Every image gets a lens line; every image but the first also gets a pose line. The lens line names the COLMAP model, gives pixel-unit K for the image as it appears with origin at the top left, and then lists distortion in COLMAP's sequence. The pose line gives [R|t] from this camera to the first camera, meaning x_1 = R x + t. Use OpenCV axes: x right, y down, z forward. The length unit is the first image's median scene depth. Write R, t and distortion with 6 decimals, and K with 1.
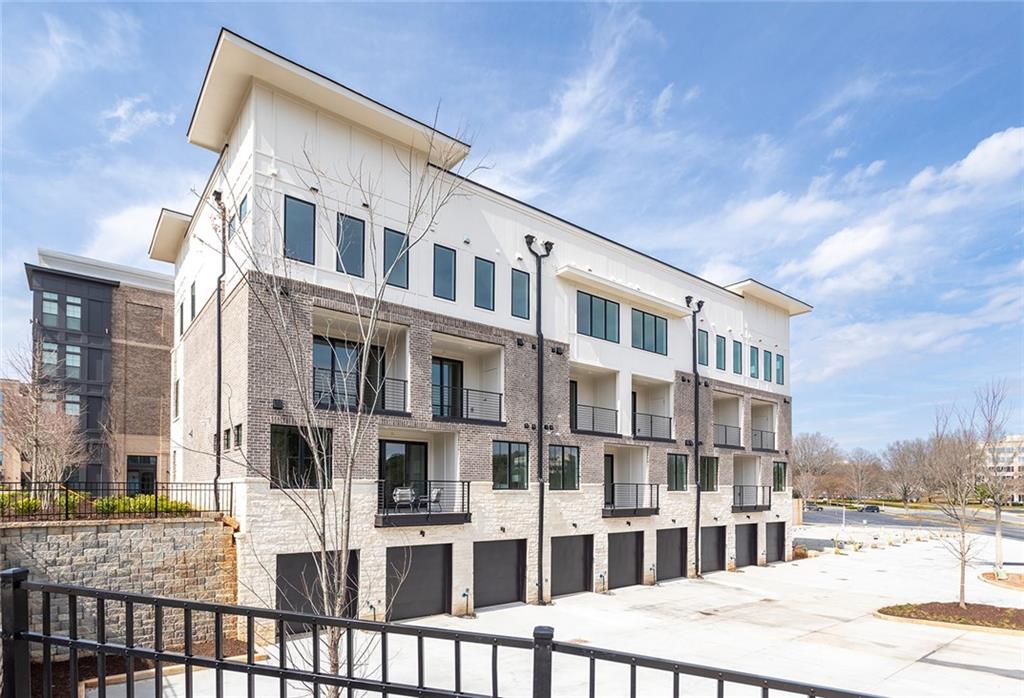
lens RADIAL K [[583.3, 0, 512.5], [0, 583.3, 348.4], [0, 0, 1]] dist [-0.019923, -0.002364]
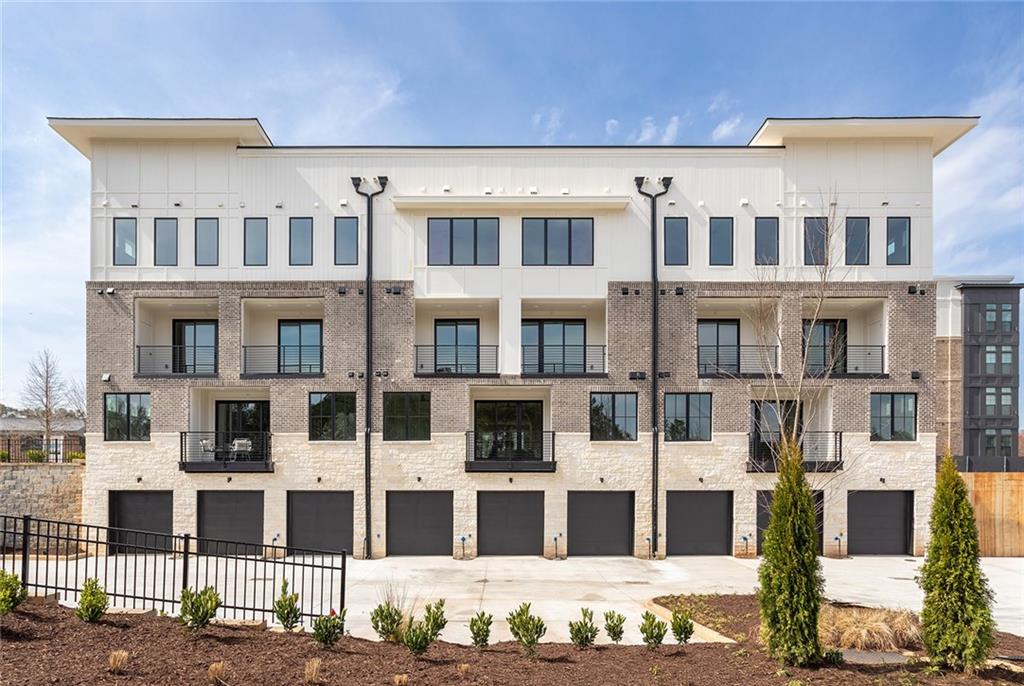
lens RADIAL K [[454.0, 0, 515.8], [0, 454.0, 366.1], [0, 0, 1]] dist [-0.003936, 0.001267]
pose [[0.757195, -0.112878, -0.643362, 0.611870], [0.159374, 0.987113, 0.014383, 0.129701], [0.633447, -0.113426, 0.765427, 0.515471]]
